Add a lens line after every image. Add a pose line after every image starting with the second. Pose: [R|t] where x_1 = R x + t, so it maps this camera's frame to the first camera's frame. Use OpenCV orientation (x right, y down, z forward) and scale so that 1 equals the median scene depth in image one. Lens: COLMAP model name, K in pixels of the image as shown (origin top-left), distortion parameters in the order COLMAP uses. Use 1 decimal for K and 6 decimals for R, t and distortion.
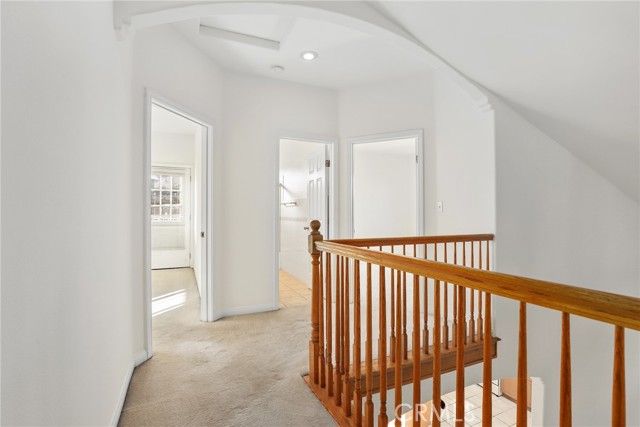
lens RADIAL K [[315.2, 0, 320.4], [0, 315.2, 208.4], [0, 0, 1]] dist [-0.002067, -0.000250]
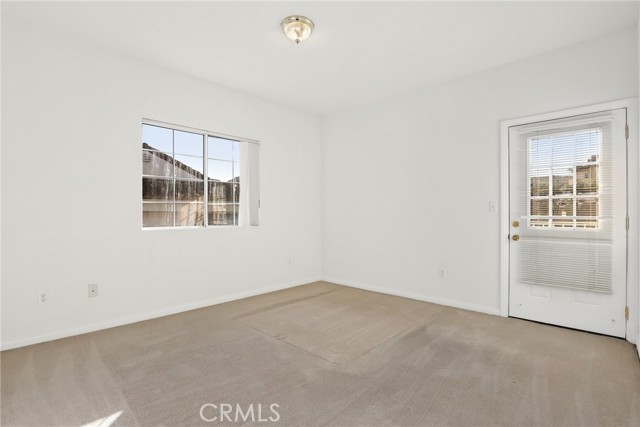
lens RADIAL K [[315.2, 0, 319.6], [0, 315.2, 209.4], [0, 0, 1]] dist [-0.002067, -0.000250]
pose [[0.396379, -0.005414, -0.918071, -0.188216], [-0.004196, 0.999961, -0.007709, 0.015688], [0.918077, 0.006908, 0.396341, 0.452952]]
